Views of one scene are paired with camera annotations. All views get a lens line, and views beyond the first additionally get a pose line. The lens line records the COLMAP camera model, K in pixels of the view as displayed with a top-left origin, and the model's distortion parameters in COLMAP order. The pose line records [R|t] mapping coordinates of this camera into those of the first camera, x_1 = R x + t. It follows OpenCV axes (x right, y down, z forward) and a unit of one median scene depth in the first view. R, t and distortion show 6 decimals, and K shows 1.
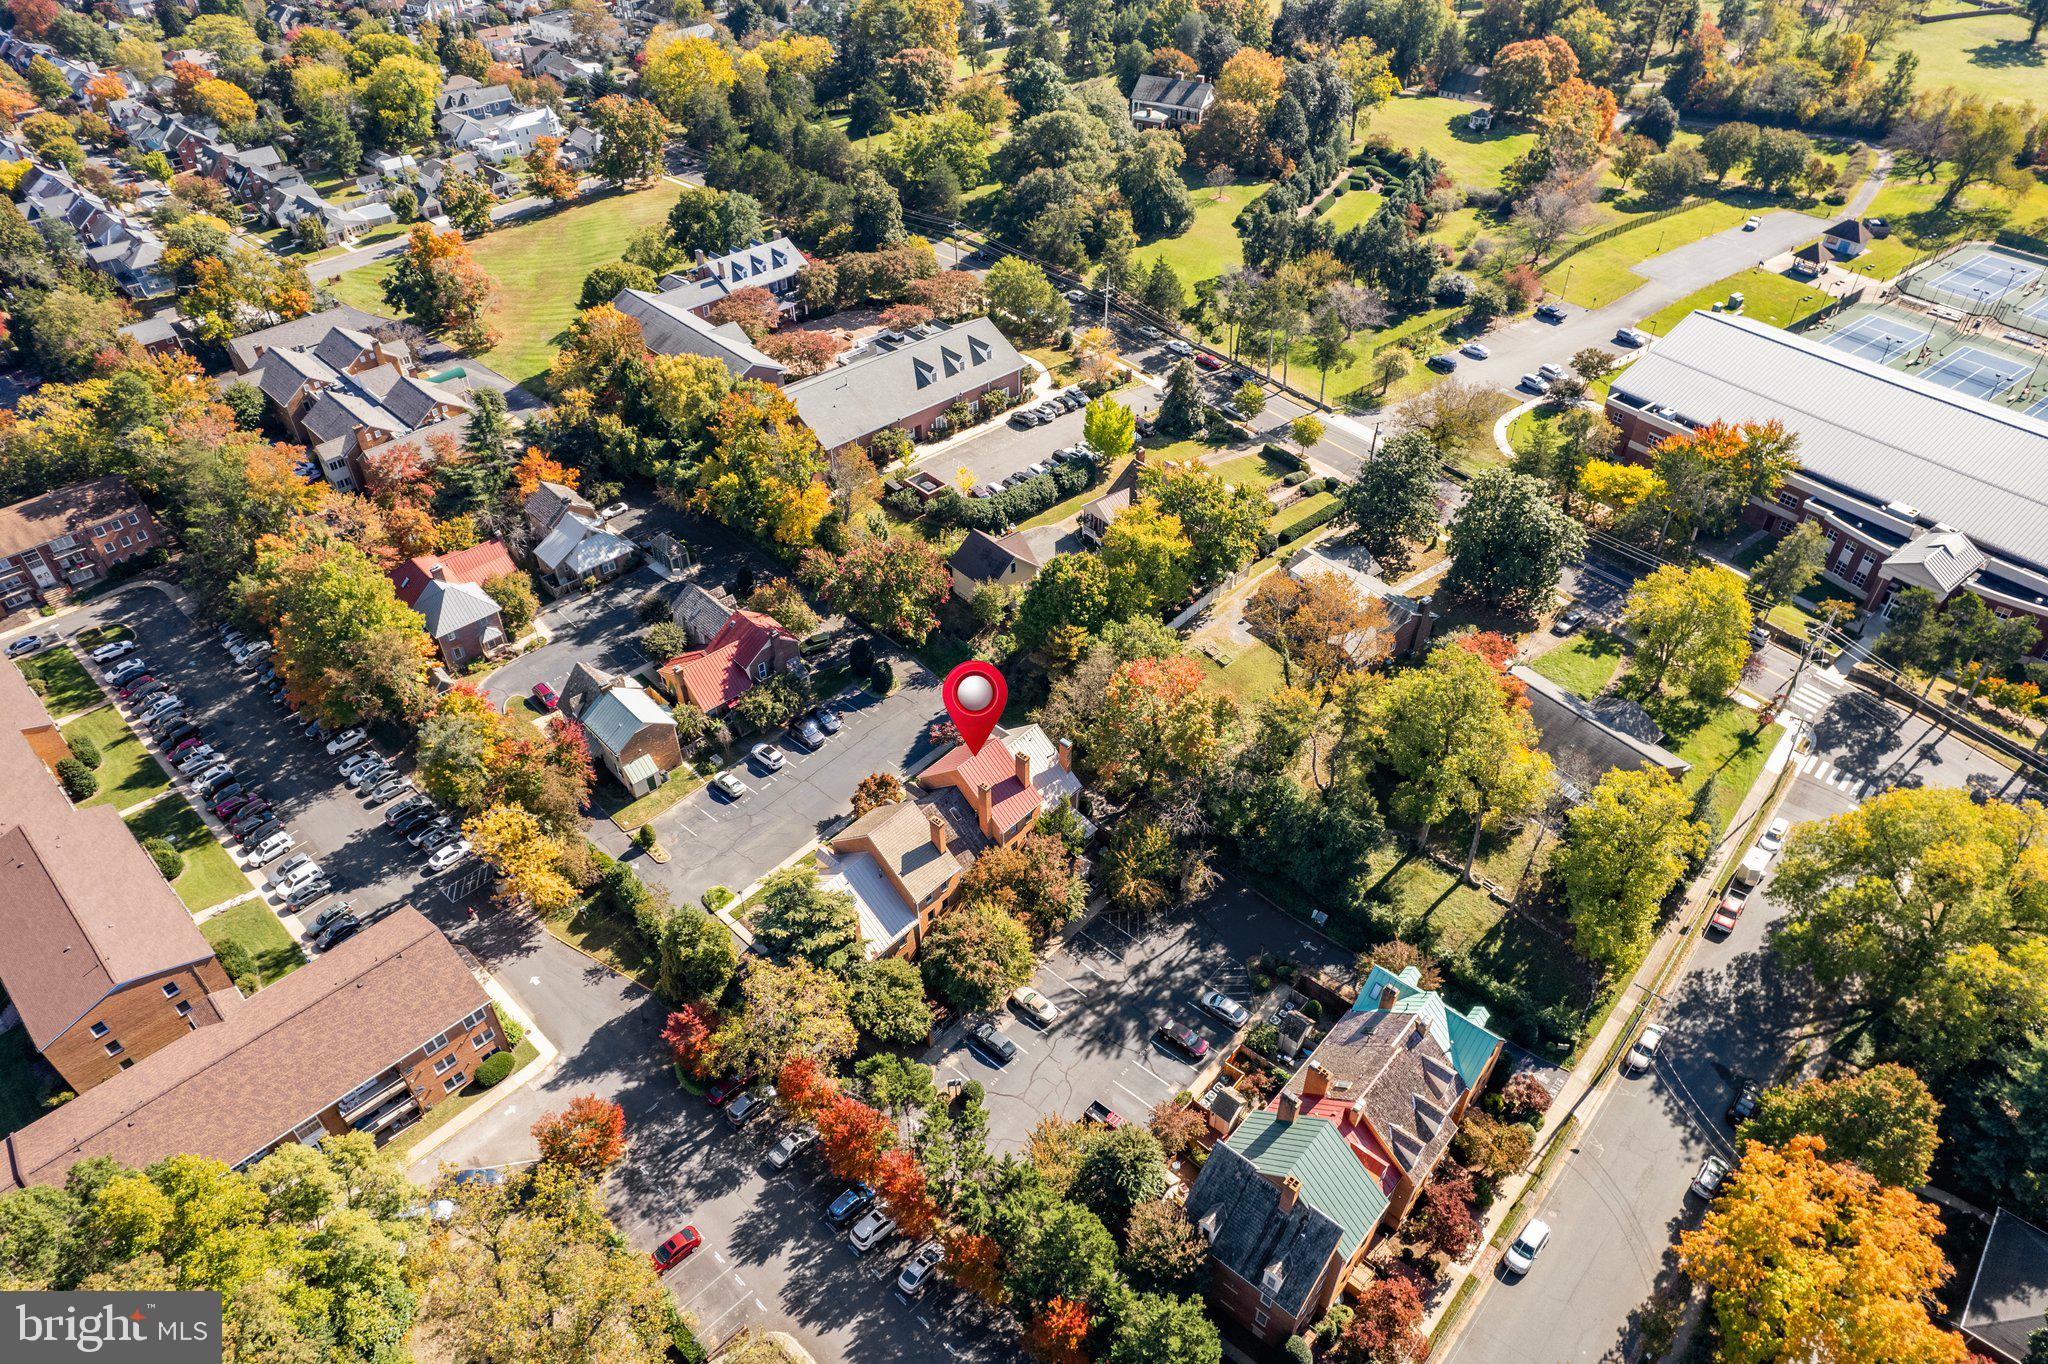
lens RADIAL K [[1312.6, 0, 1038.1], [0, 1312.6, 681.8], [0, 0, 1]] dist [-0.075773, 0.060236]
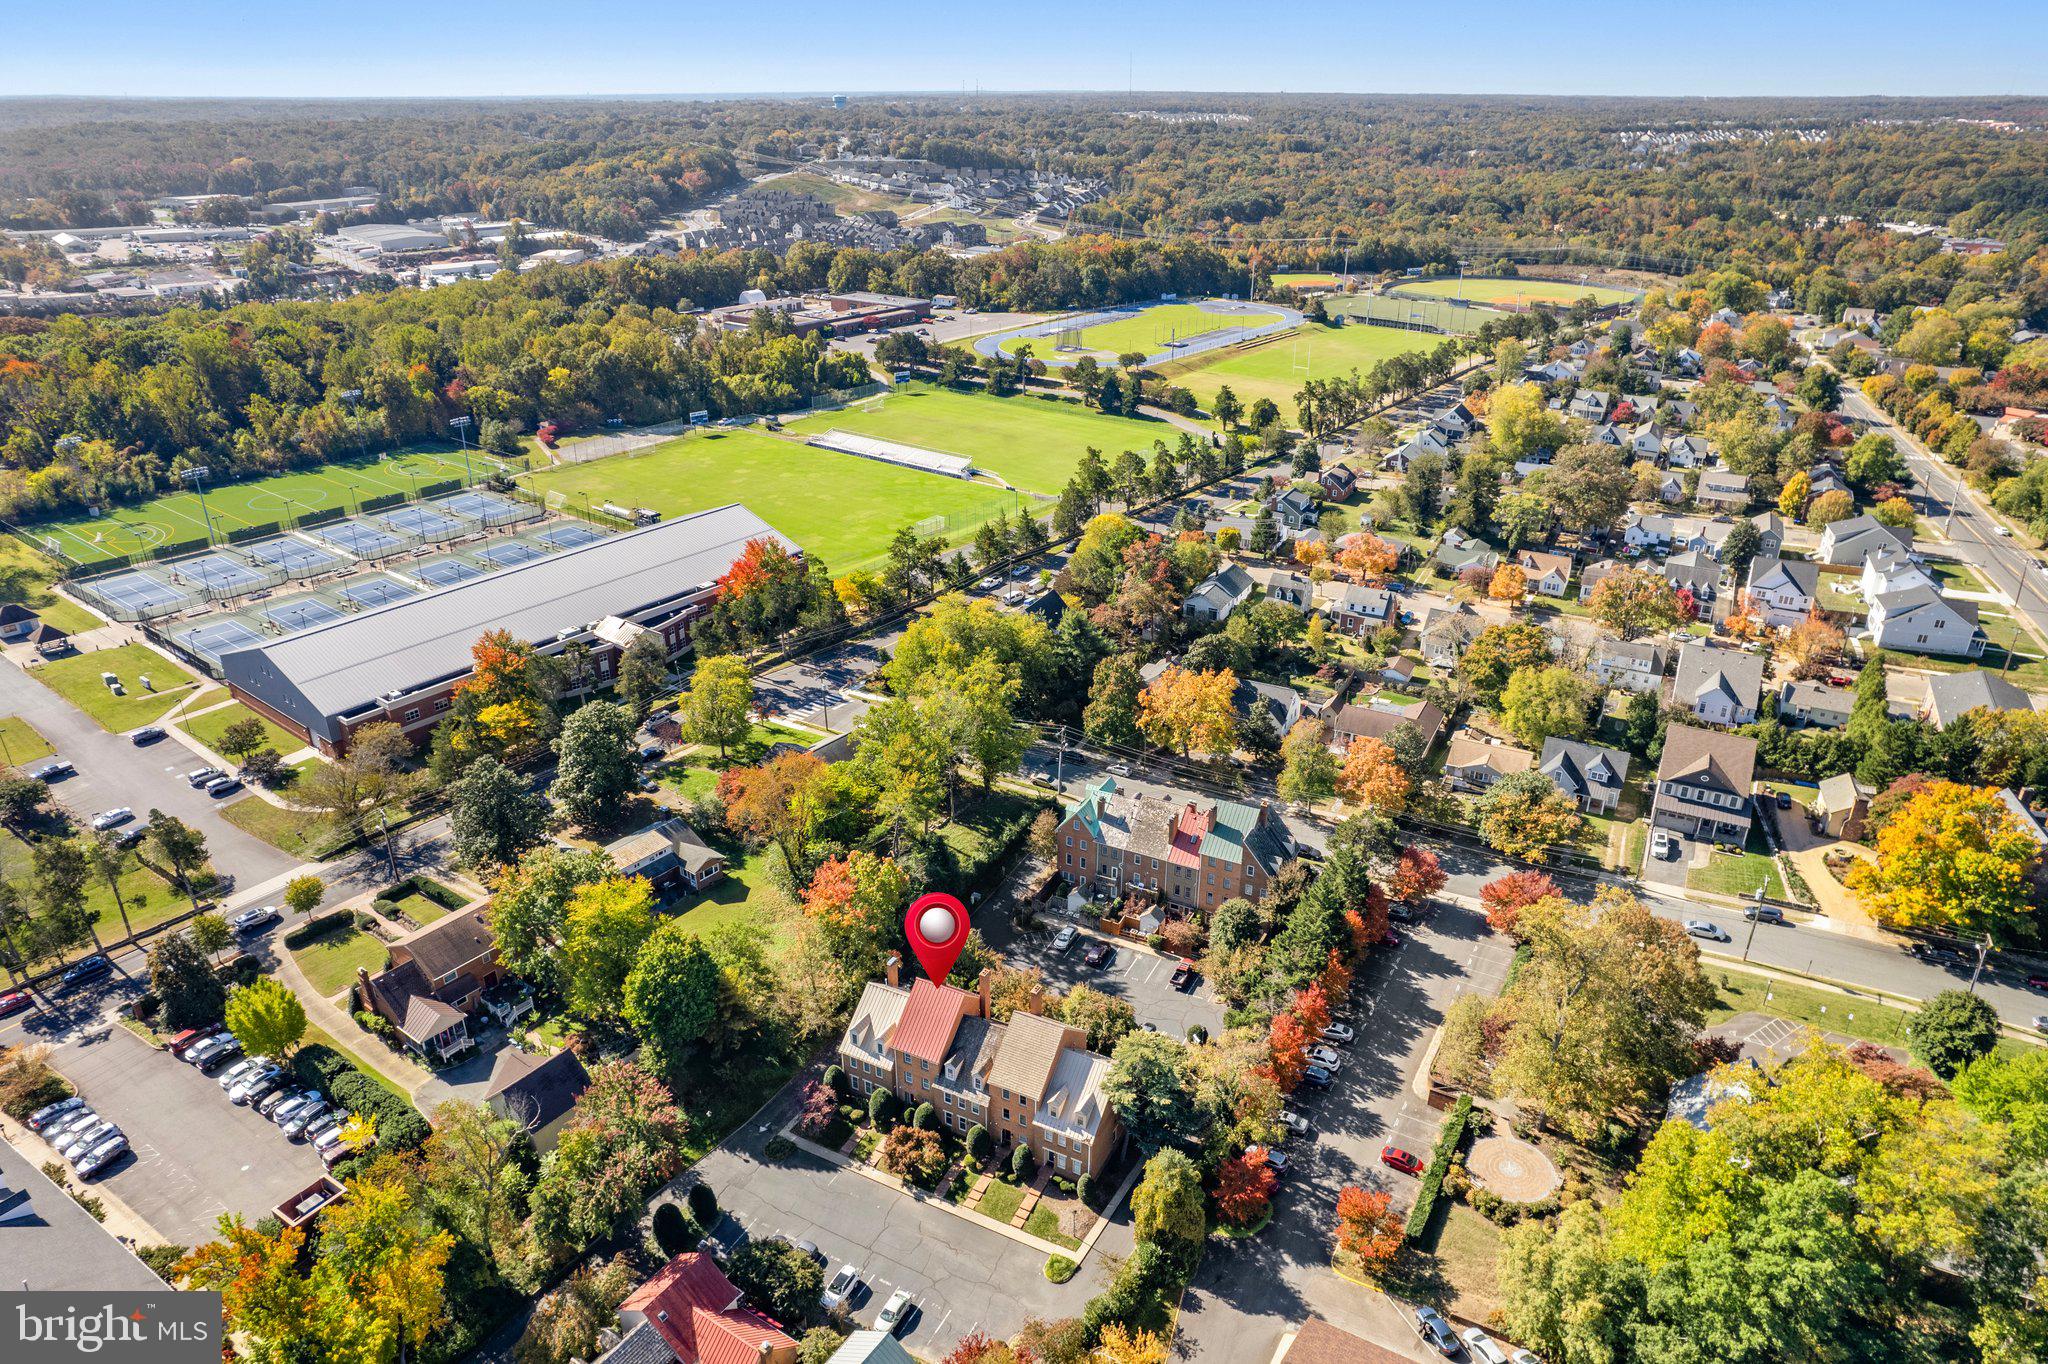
lens RADIAL K [[1312.6, 0, 1038.1], [0, 1312.6, 681.8], [0, 0, 1]] dist [-0.075773, 0.060236]
pose [[-0.244142, -0.396618, 0.884923, -0.603966], [0.619516, 0.638254, 0.456981, -0.359324], [-0.746053, 0.659792, 0.089887, 0.441734]]
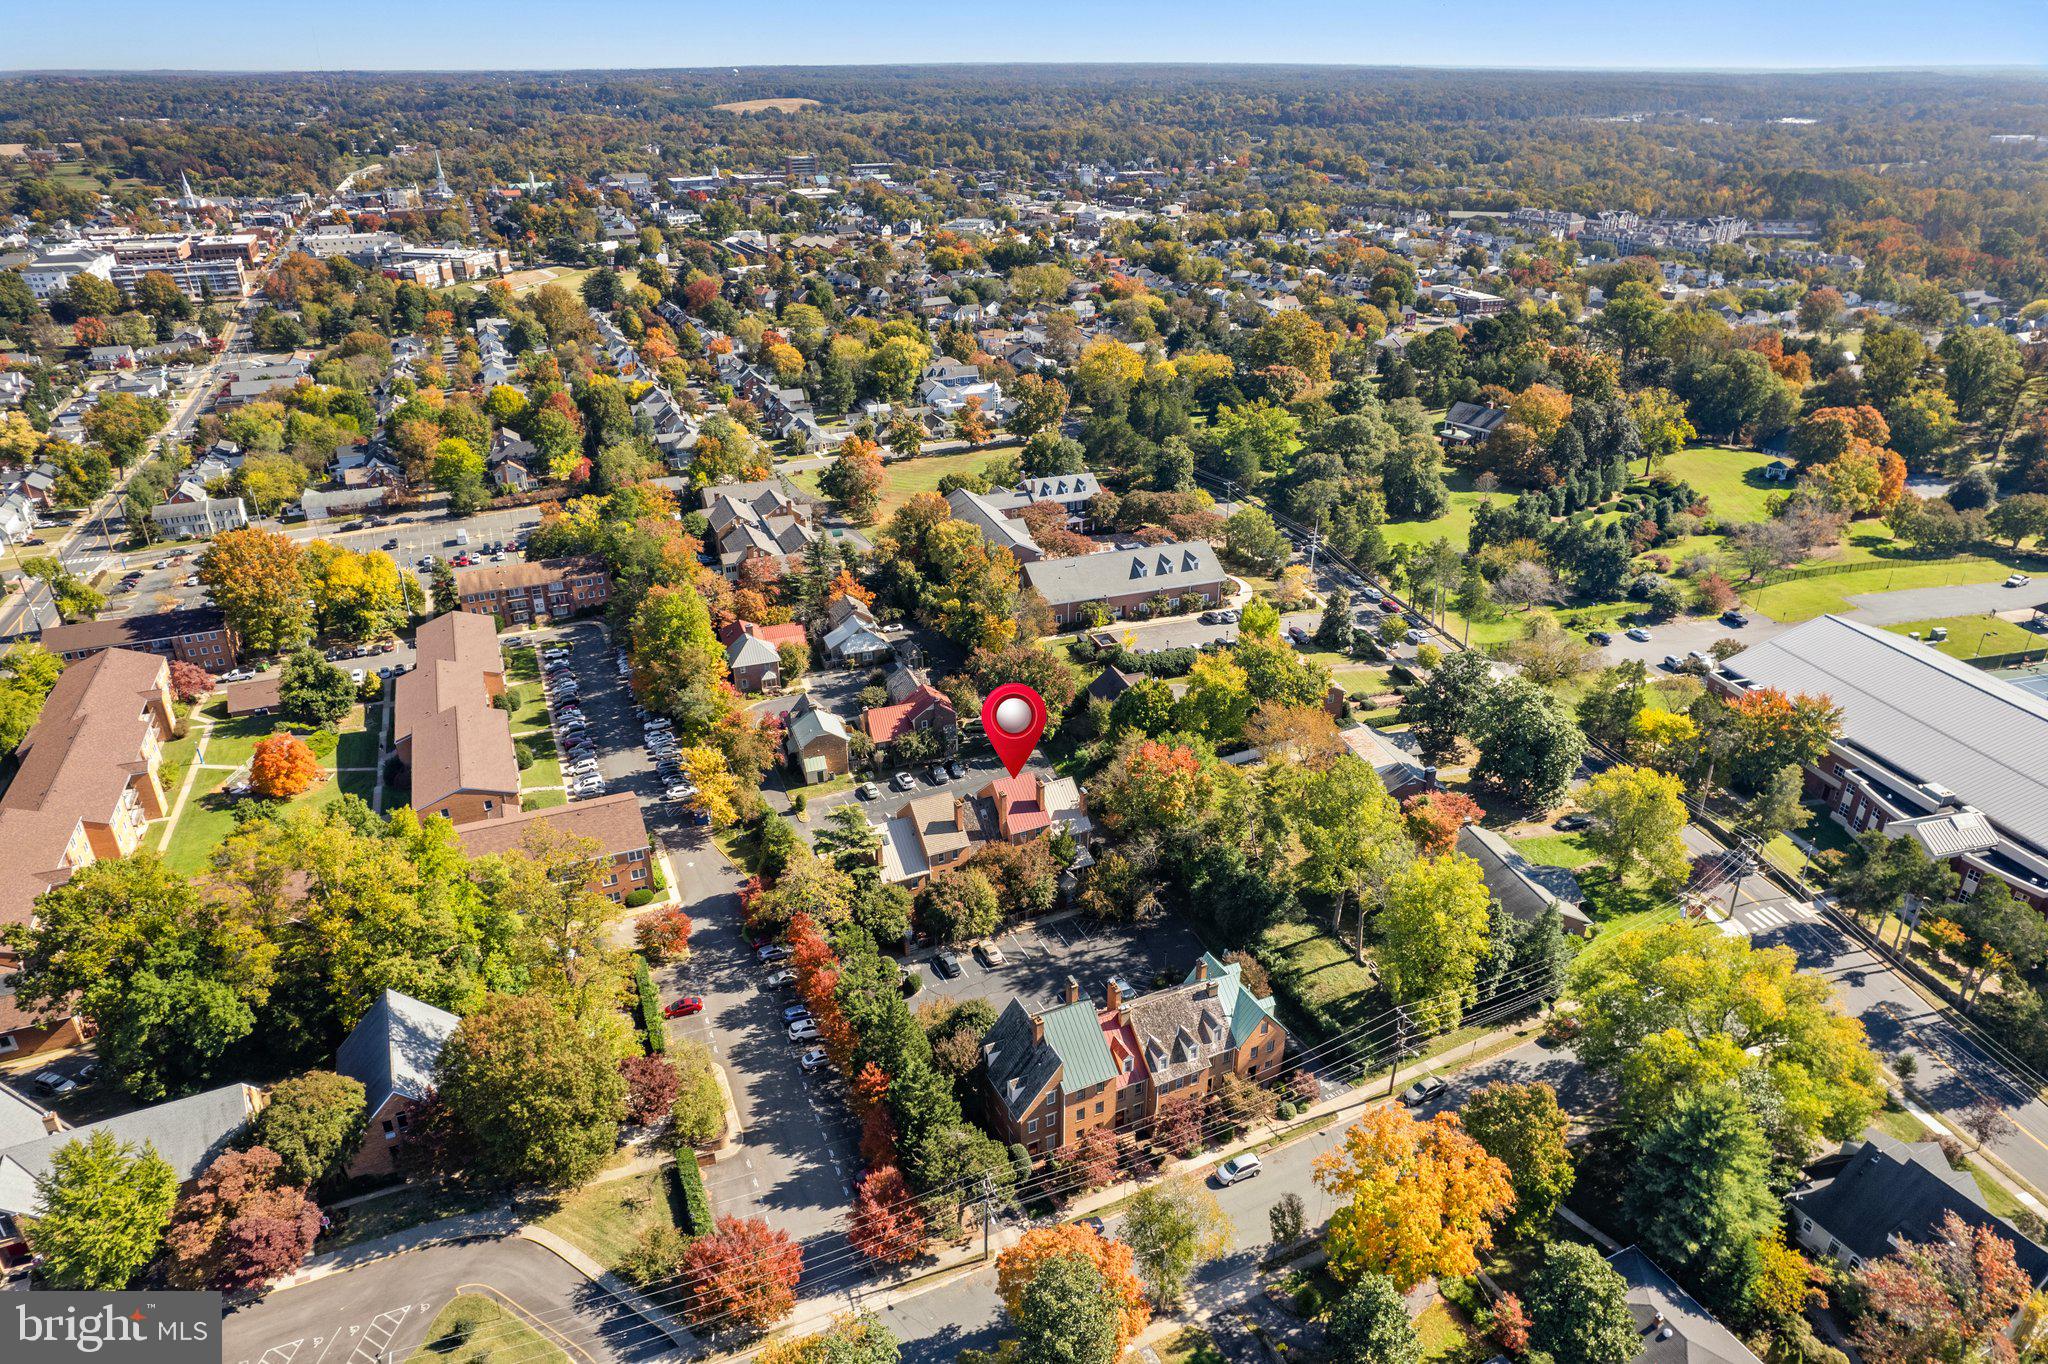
lens RADIAL K [[1312.6, 0, 1038.1], [0, 1312.6, 681.8], [0, 0, 1]] dist [-0.075773, 0.060236]
pose [[0.921035, 0.169395, -0.350714, 0.290067], [-0.249267, 0.948268, -0.196604, 0.146218], [0.299267, 0.268500, 0.915613, -0.180367]]
